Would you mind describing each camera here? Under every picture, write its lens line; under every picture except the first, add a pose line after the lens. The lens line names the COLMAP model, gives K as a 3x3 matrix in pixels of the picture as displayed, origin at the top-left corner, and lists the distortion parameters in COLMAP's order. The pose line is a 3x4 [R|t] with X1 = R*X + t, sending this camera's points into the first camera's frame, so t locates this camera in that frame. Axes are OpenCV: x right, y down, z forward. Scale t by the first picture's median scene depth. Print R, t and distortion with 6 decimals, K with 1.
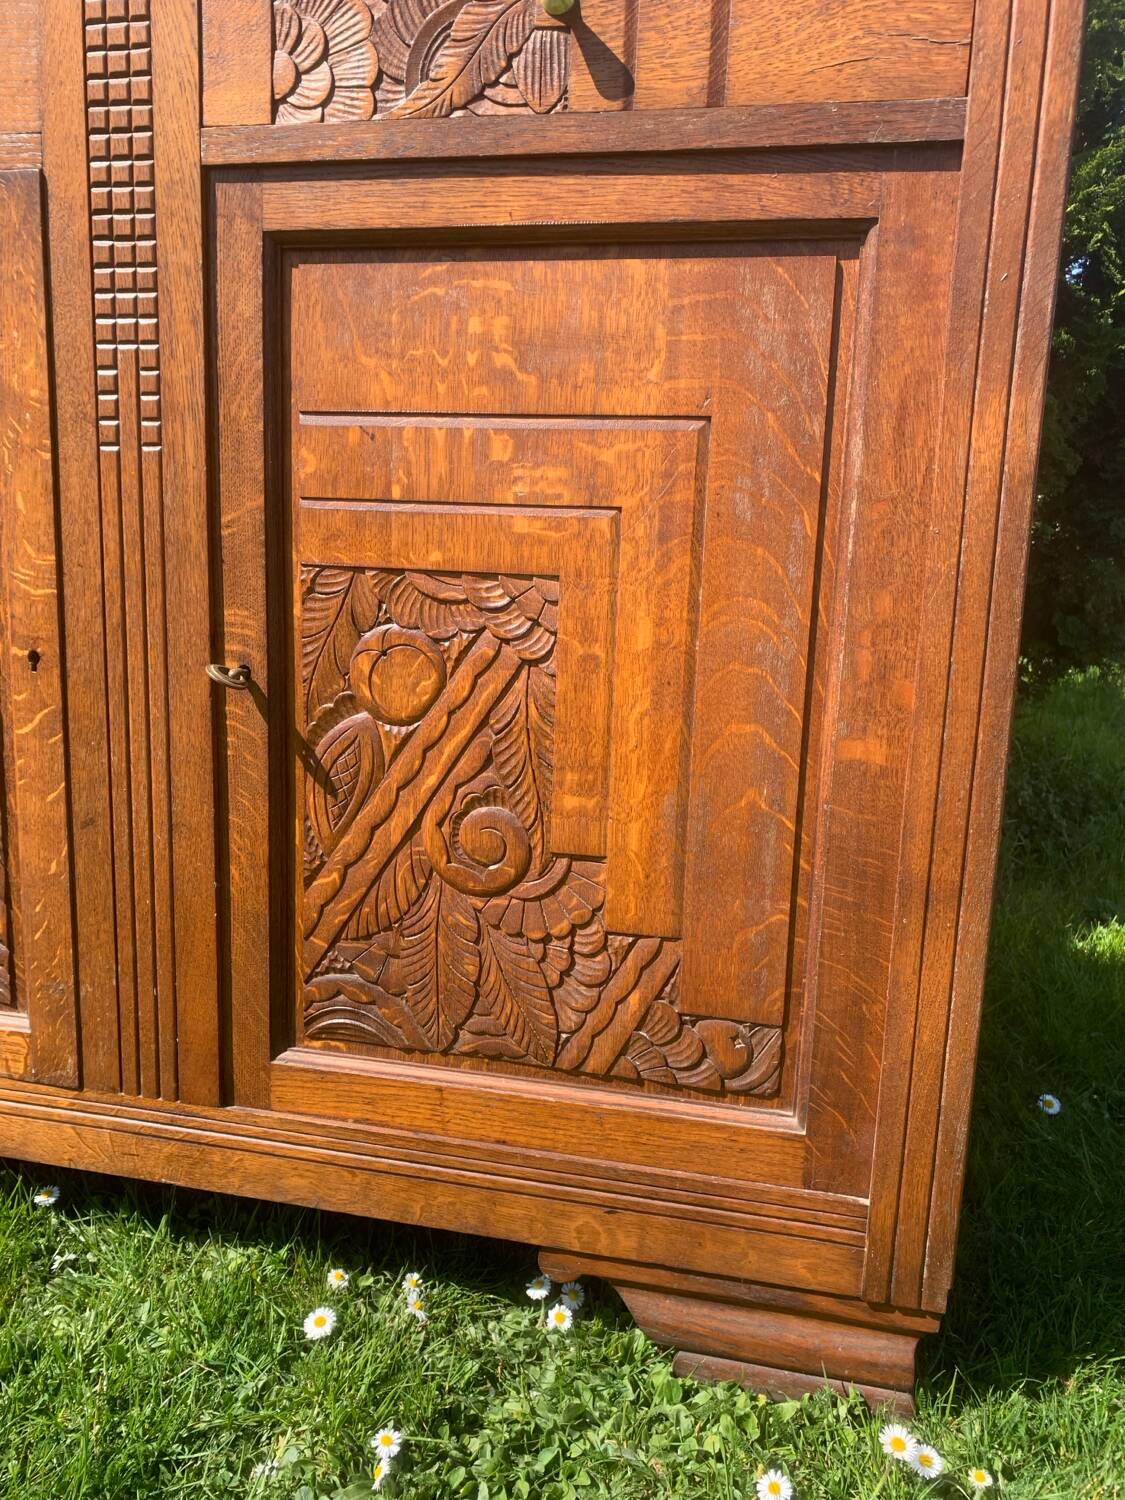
lens RADIAL K [[1151.4, 0, 559.6], [0, 1151.4, 746.1], [0, 0, 1]] dist [0.047326, -0.062879]
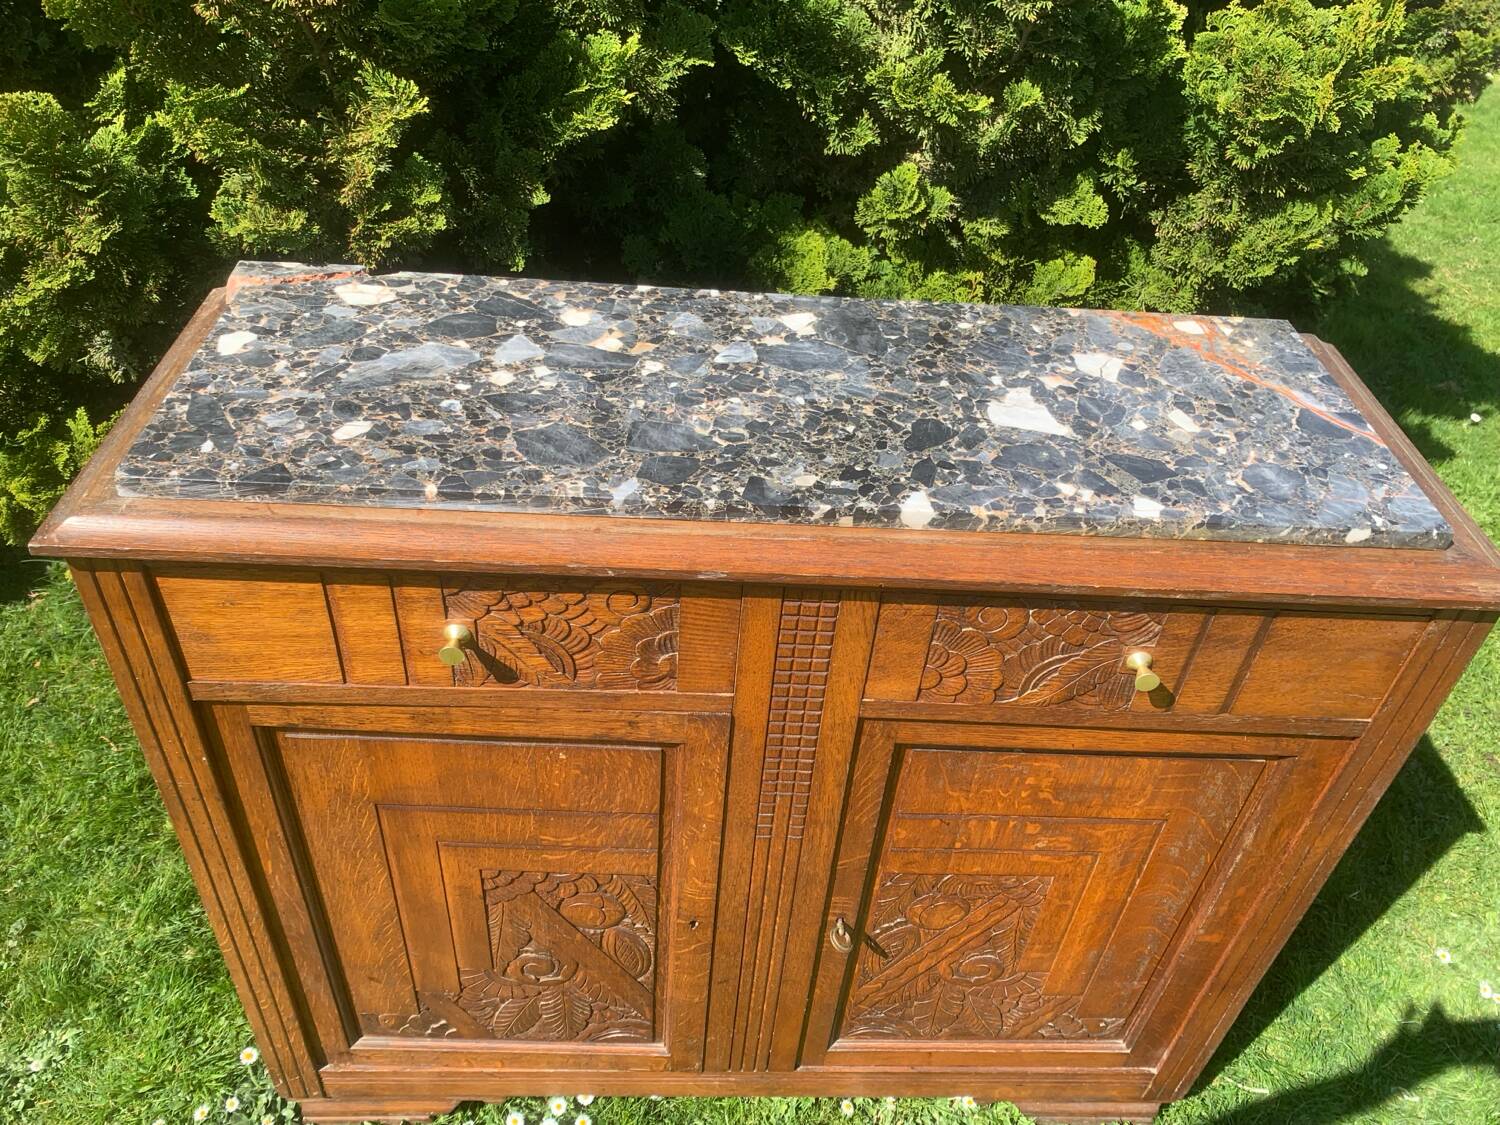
lens RADIAL K [[1151.4, 0, 753.1], [0, 1151.4, 550.3], [0, 0, 1]] dist [0.047326, -0.062879]
pose [[0.969916, -0.127619, 0.207308, -0.667075], [0.006315, 0.864481, 0.502626, -1.320301], [-0.243359, -0.486196, 0.839279, -0.038135]]
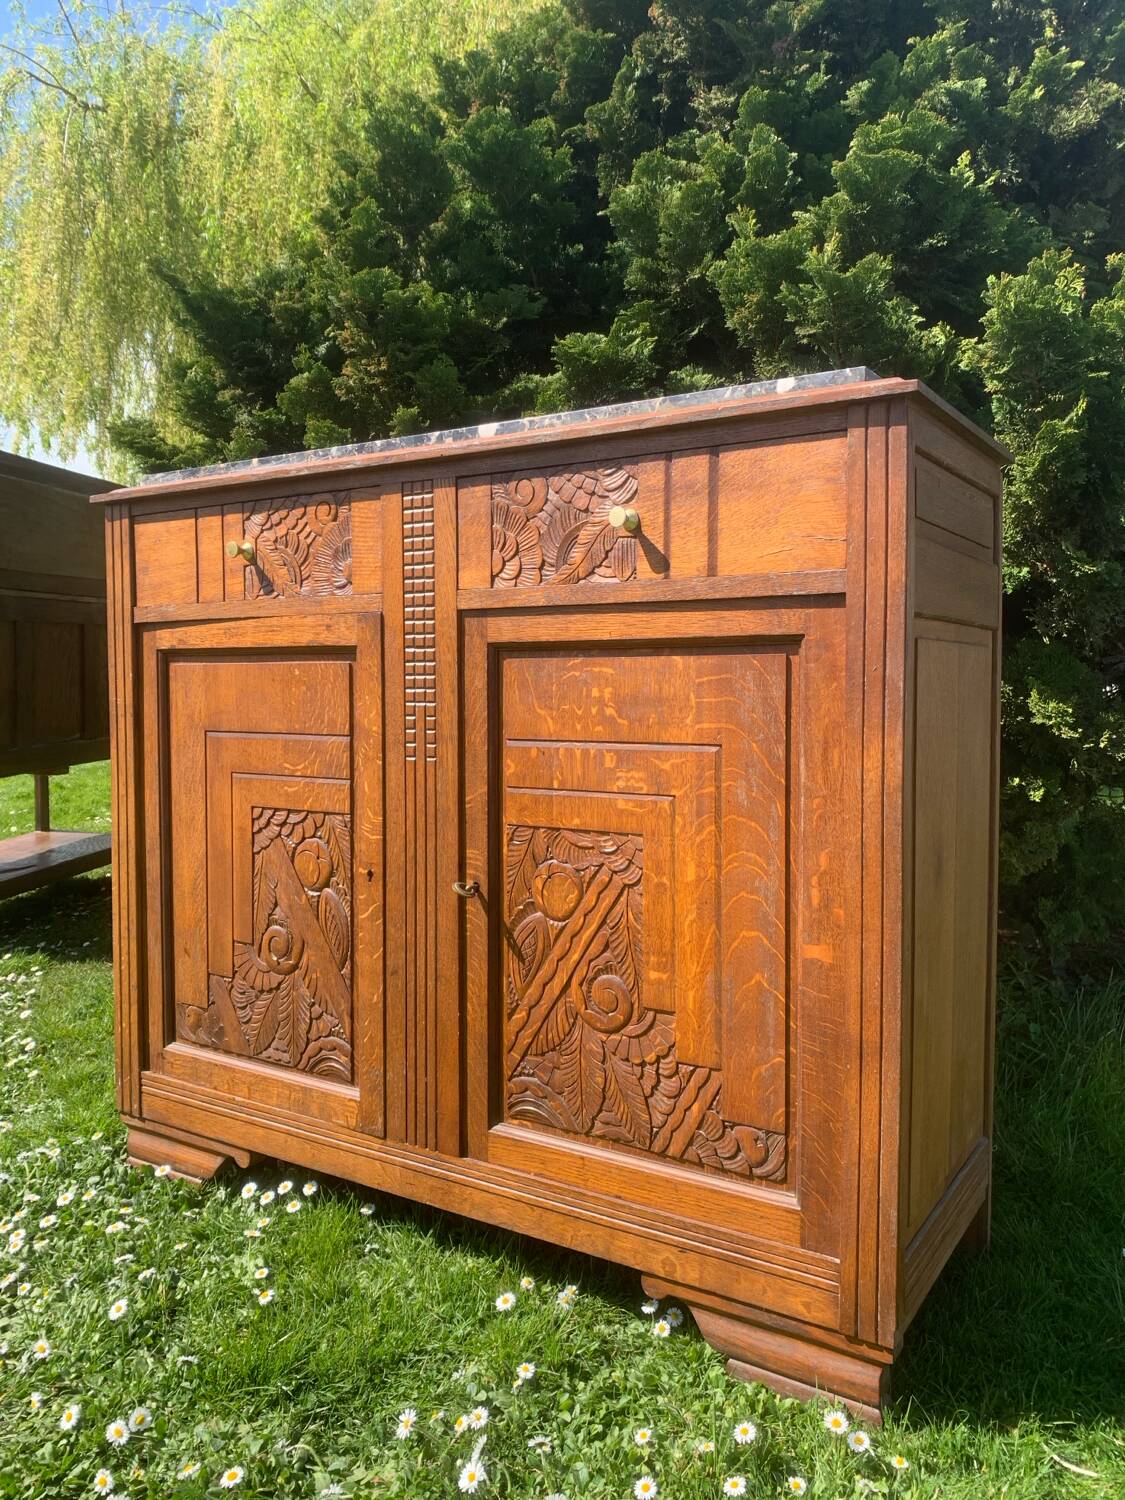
lens RADIAL K [[1151.4, 0, 565.1], [0, 1151.4, 747.5], [0, 0, 1]] dist [0.047326, -0.062879]
pose [[0.939247, -0.016888, -0.342827, 0.447459], [-0.027727, 0.991792, -0.124819, -0.061629], [0.342121, 0.126741, 0.931069, -0.571990]]
